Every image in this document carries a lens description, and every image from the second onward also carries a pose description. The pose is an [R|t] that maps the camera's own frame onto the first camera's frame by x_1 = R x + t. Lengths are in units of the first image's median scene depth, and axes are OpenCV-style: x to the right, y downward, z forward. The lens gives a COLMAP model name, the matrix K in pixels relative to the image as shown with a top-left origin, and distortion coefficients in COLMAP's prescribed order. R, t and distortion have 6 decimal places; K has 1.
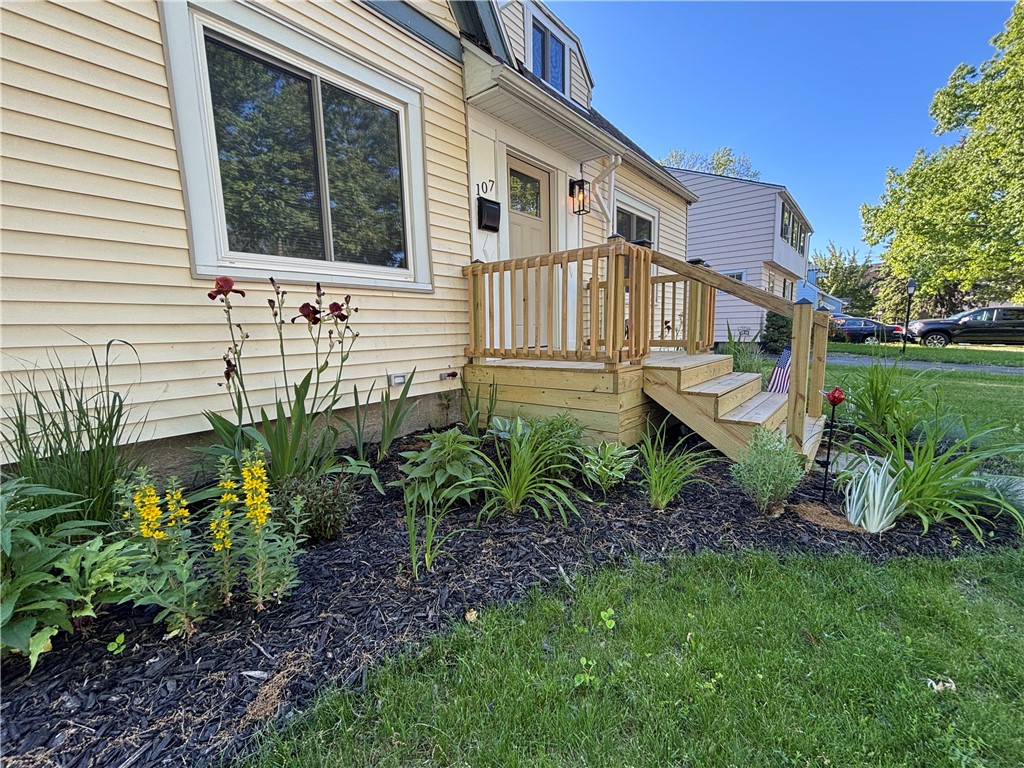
lens RADIAL K [[416.3, 0, 512.0], [0, 416.3, 384.0], [0, 0, 1]] dist [-0.001695, 0.000027]
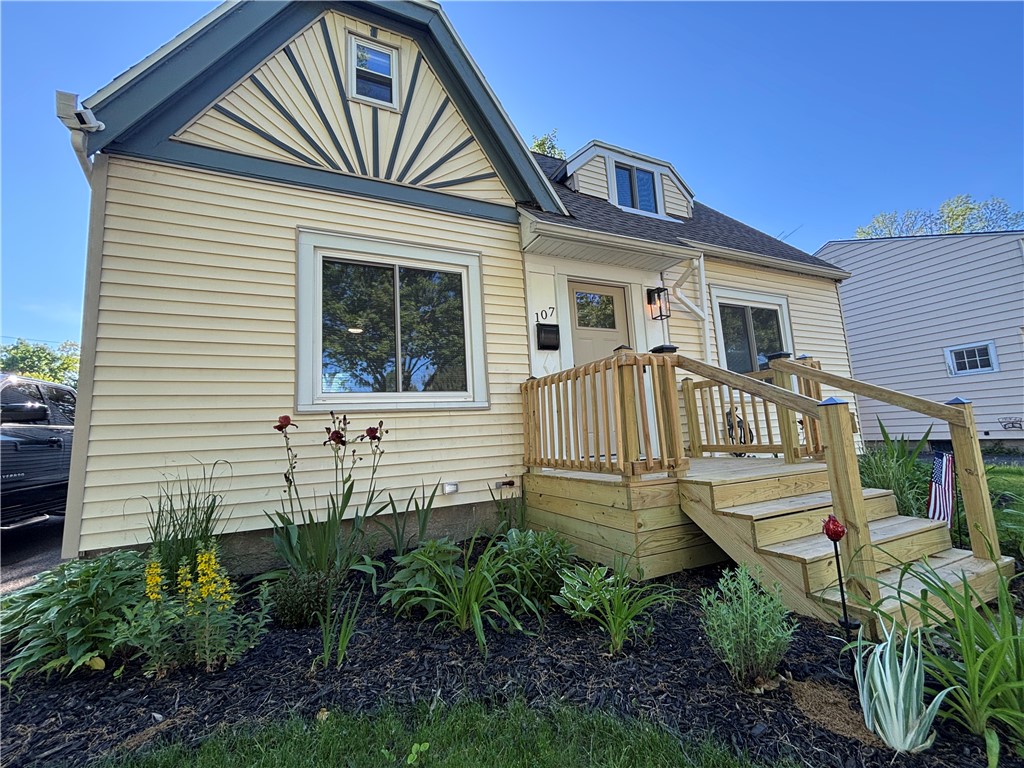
lens RADIAL K [[415.8, 0, 513.0], [0, 415.8, 383.9], [0, 0, 1]] dist [0.012974, -0.005732]
pose [[0.905956, -0.079726, -0.415797, 0.355143], [-0.022758, 0.971519, -0.235867, -0.021080], [0.422759, 0.223148, 0.878339, 0.013443]]
